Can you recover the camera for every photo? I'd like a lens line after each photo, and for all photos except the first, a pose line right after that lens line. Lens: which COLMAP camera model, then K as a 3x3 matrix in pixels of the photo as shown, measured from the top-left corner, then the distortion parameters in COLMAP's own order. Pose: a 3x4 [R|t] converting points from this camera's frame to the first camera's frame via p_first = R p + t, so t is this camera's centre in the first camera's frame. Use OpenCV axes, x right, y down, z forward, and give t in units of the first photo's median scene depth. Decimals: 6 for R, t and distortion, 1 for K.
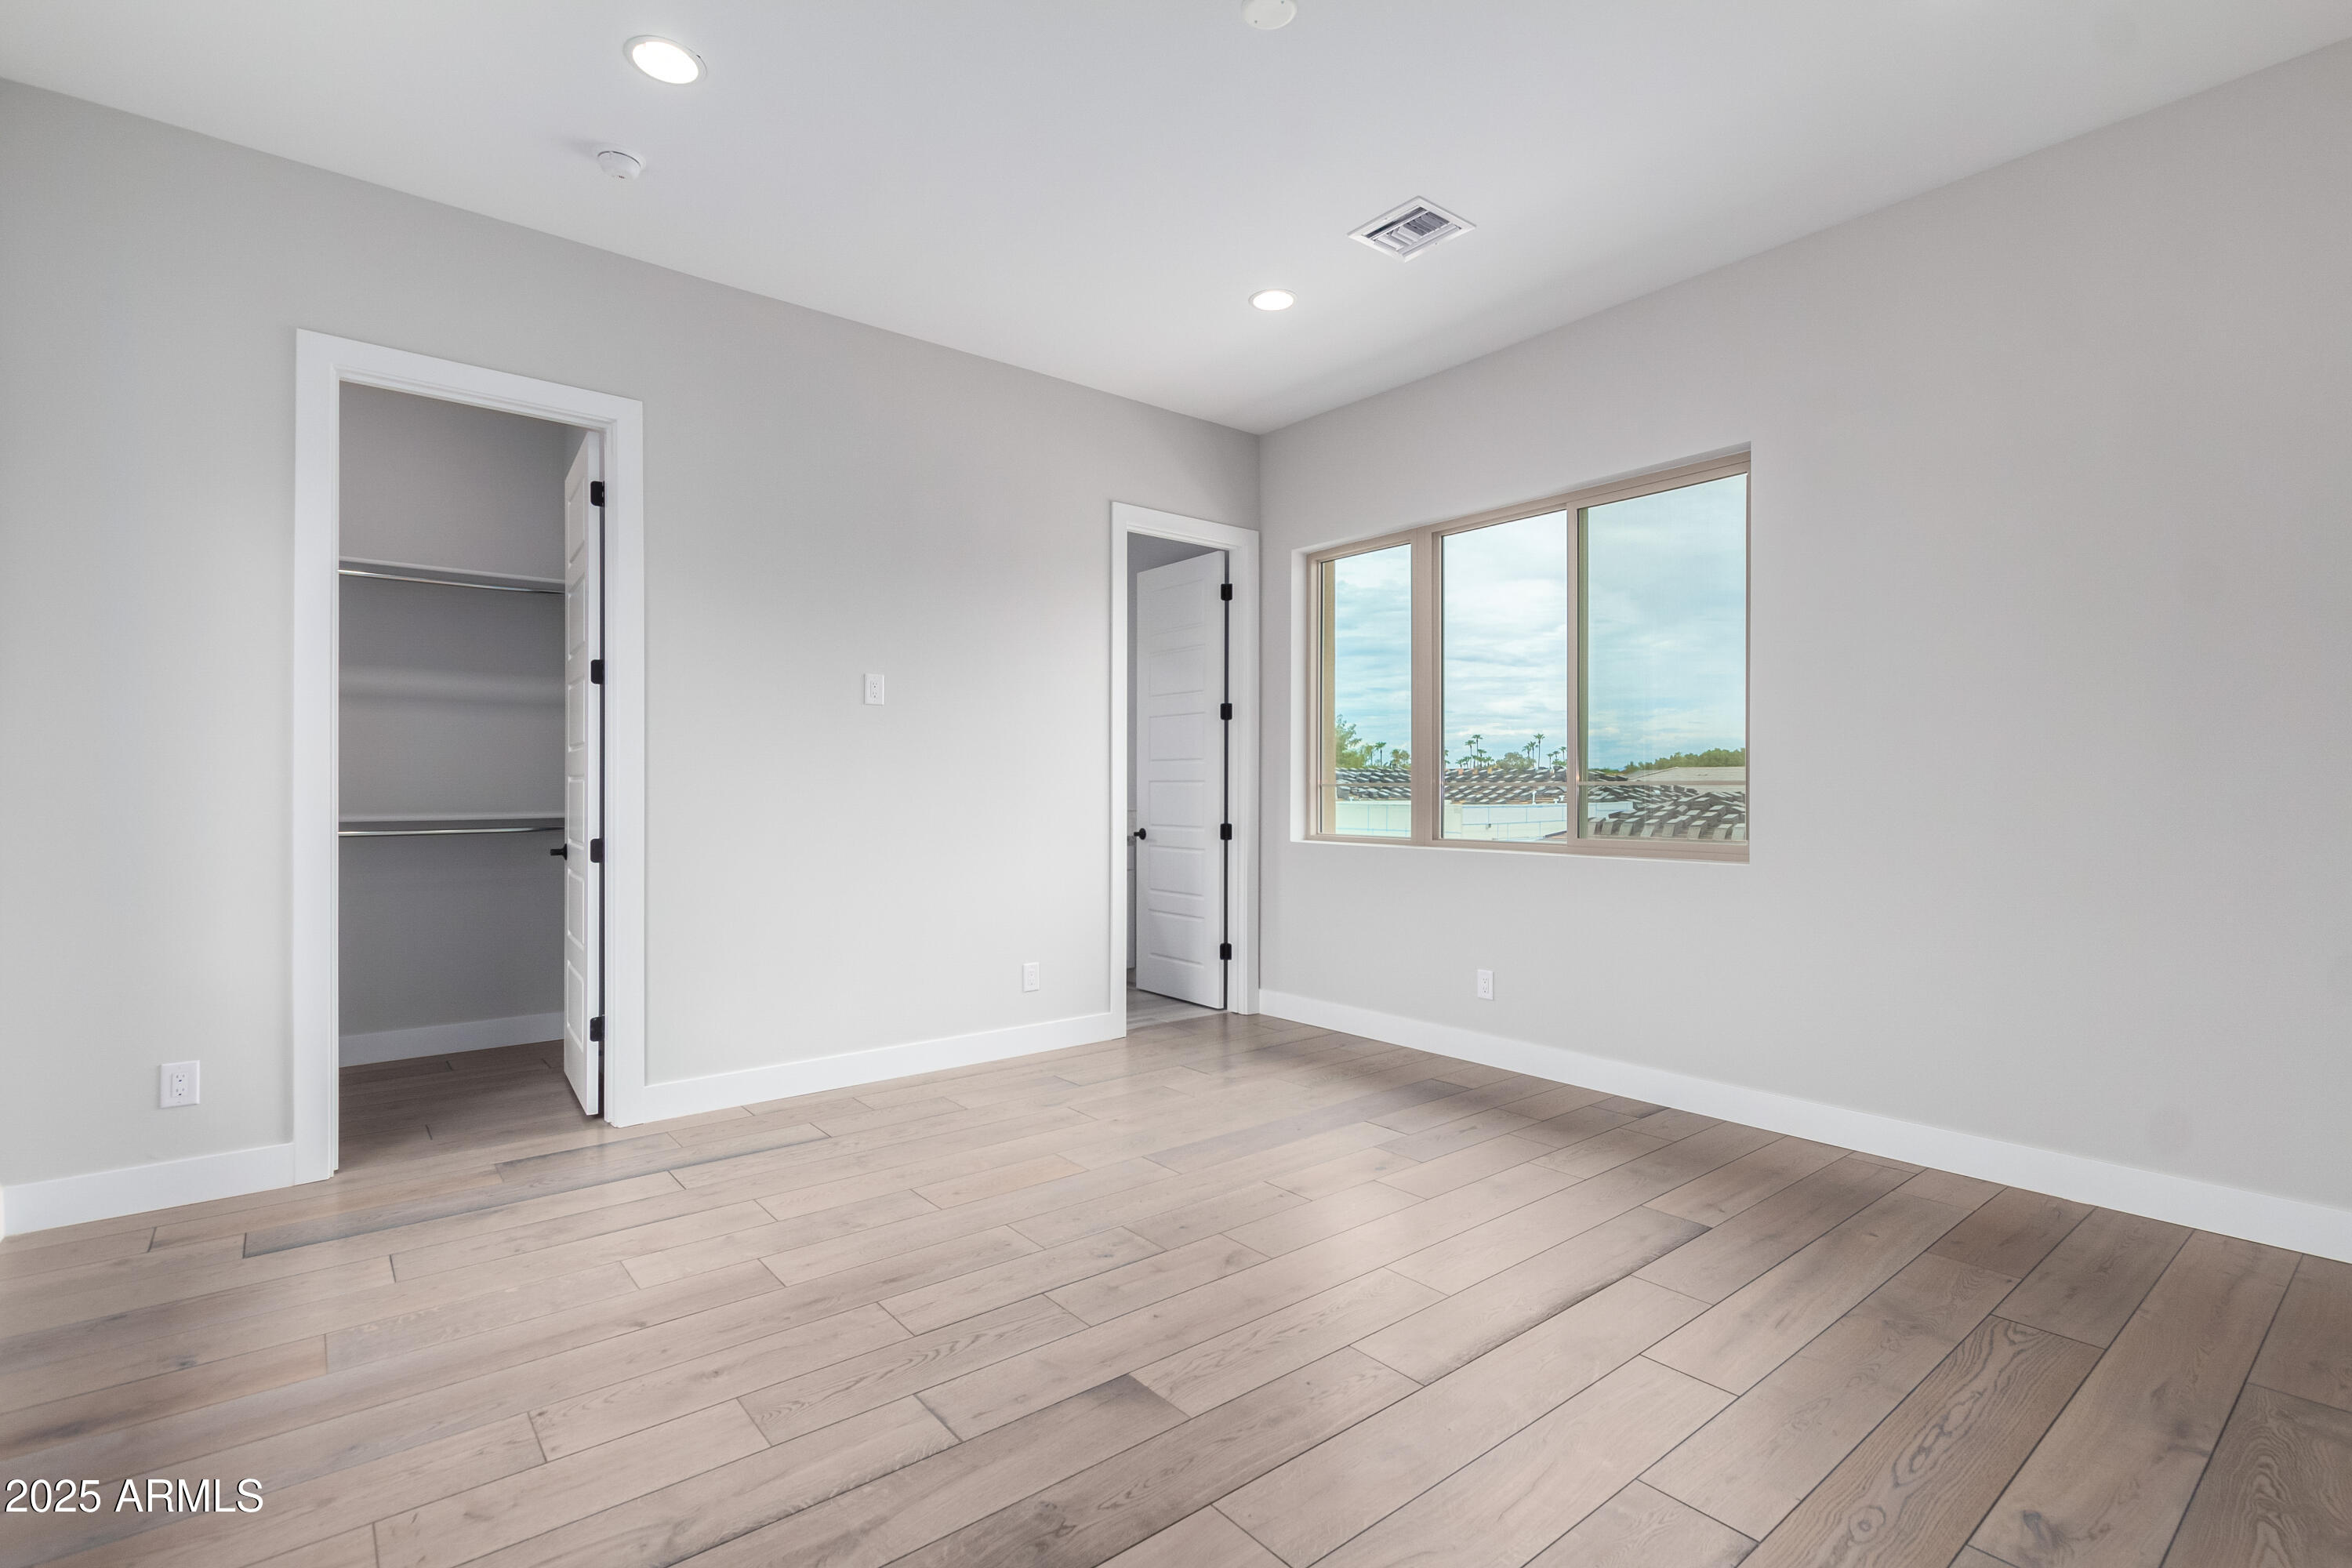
lens RADIAL K [[1094.4, 0, 1179.0], [0, 1094.4, 788.4], [0, 0, 1]] dist [-0.002999, -0.000251]
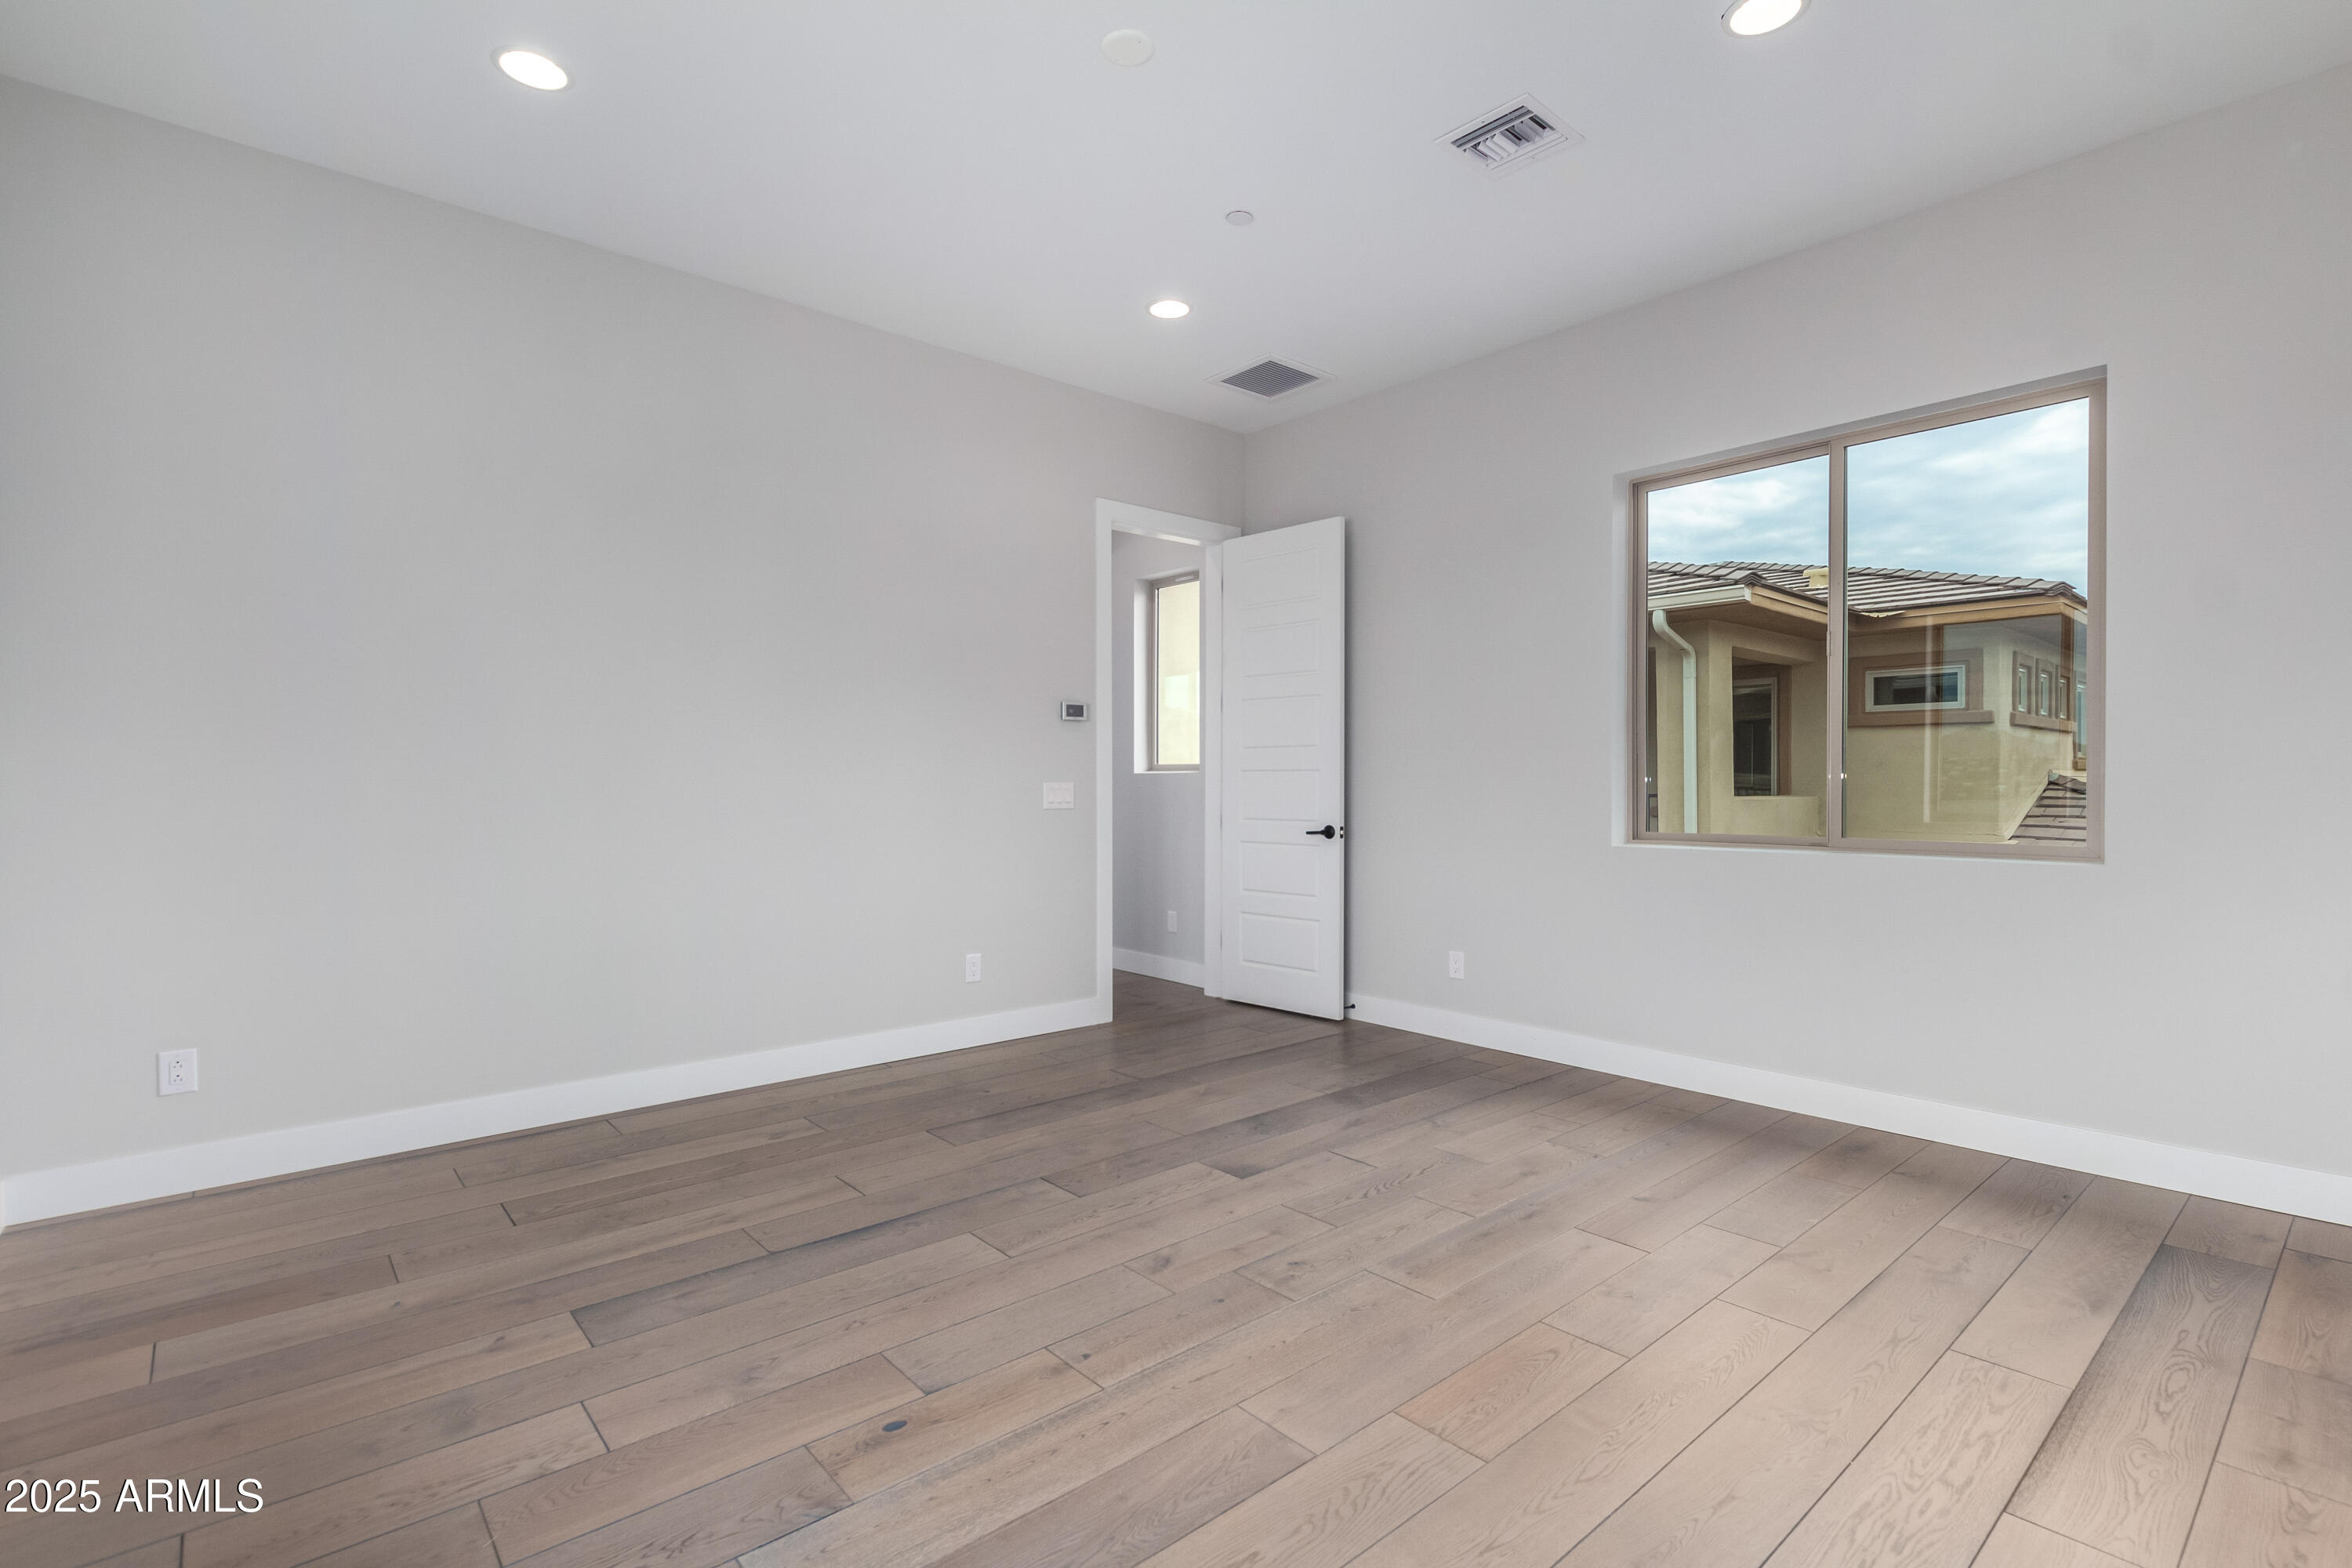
lens RADIAL K [[1094.4, 0, 1179.0], [0, 1094.4, 788.4], [0, 0, 1]] dist [-0.002999, -0.000251]
pose [[-0.999533, 0.003083, -0.030414, 0.068267], [0.002846, 0.999965, 0.007820, 0.008369], [0.030437, 0.007729, -0.999507, 2.130639]]
